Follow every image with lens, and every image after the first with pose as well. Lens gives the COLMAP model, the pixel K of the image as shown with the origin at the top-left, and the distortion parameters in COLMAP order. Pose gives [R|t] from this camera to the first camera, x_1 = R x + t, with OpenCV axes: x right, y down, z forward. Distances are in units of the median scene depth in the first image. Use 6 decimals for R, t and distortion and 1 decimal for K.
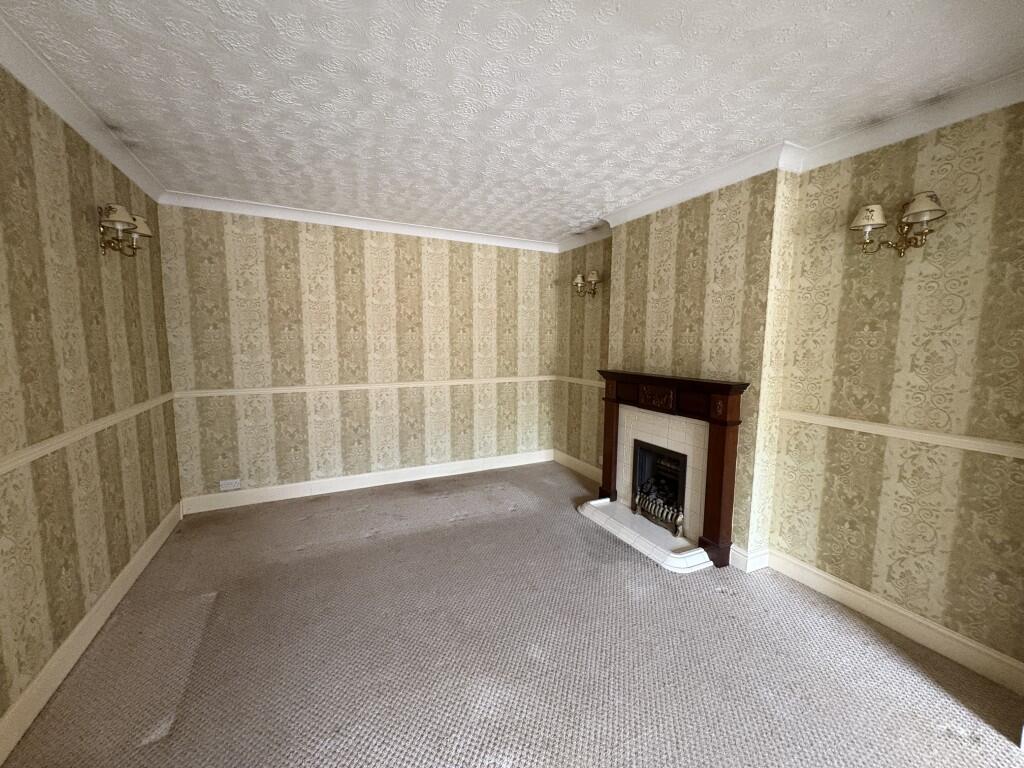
lens RADIAL K [[407.9, 0, 515.3], [0, 407.9, 387.1], [0, 0, 1]] dist [-0.000978, -0.000055]
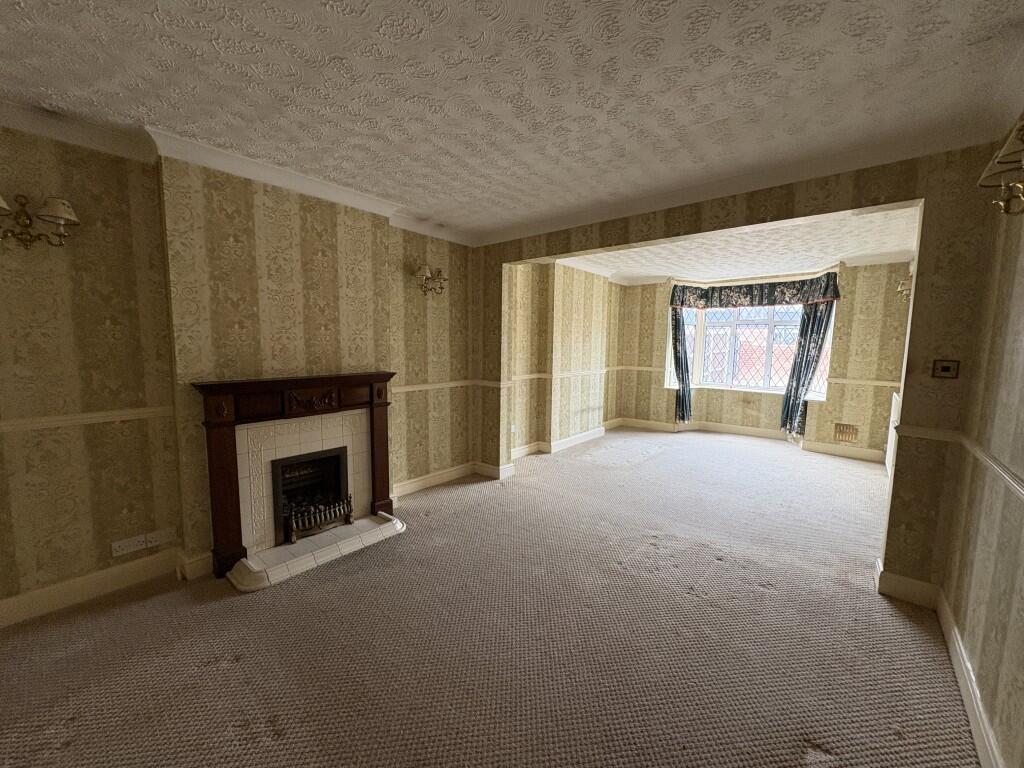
lens RADIAL K [[407.9, 0, 514.5], [0, 407.9, 381.9], [0, 0, 1]] dist [-0.000978, -0.000055]
pose [[-0.392019, -0.115294, 0.912704, -0.710422], [0.080759, 0.983973, 0.158984, -0.133670], [-0.916406, 0.136034, -0.376425, 0.973896]]
